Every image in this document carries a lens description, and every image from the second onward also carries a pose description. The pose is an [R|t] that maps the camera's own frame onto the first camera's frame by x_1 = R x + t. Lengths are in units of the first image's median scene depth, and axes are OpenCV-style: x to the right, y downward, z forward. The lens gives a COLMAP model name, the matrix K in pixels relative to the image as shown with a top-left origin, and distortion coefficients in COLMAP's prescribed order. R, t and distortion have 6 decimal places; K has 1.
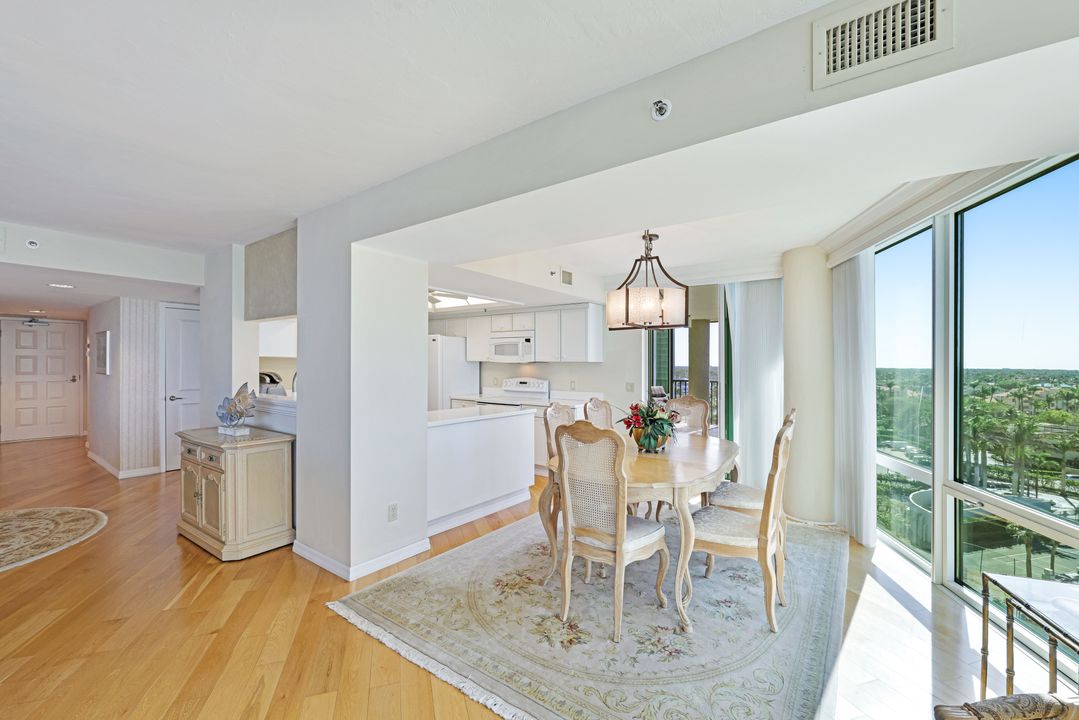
lens RADIAL K [[449.2, 0, 549.3], [0, 449.2, 359.4], [0, 0, 1]] dist [0.002378, -0.000013]
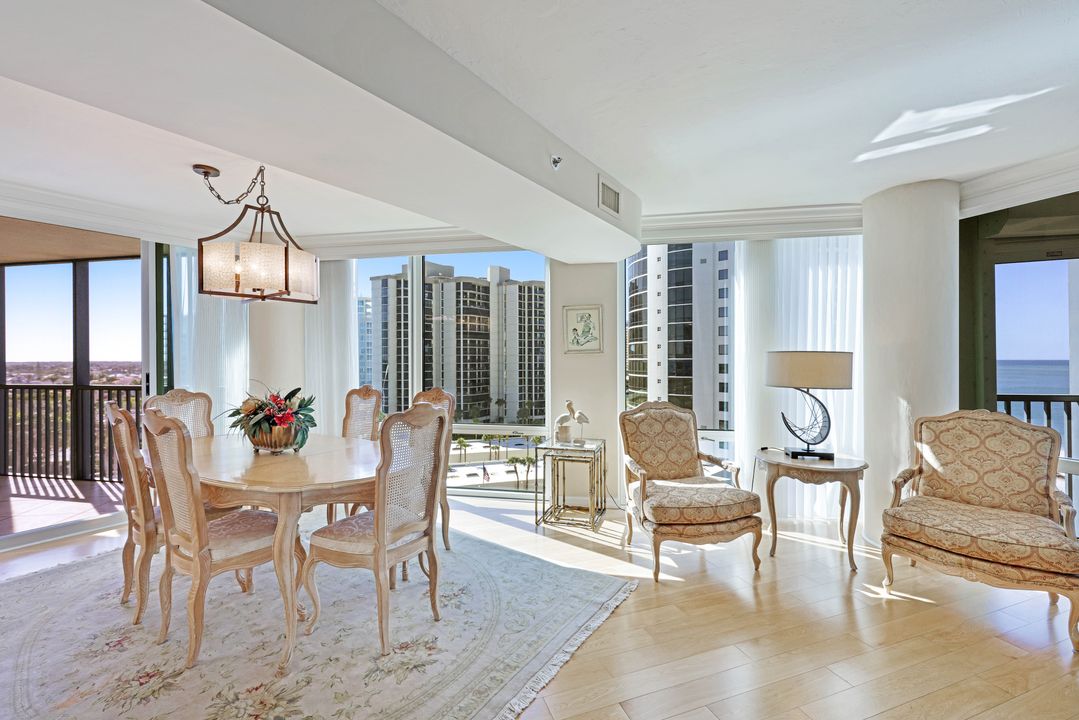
lens RADIAL K [[449.2, 0, 537.8], [0, 449.2, 360.8], [0, 0, 1]] dist [0.002378, -0.000013]
pose [[-0.021494, -0.010180, 0.999717, -0.557029], [-0.009920, 0.999901, 0.009968, 0.023881], [-0.999720, -0.009703, -0.021593, 0.525726]]
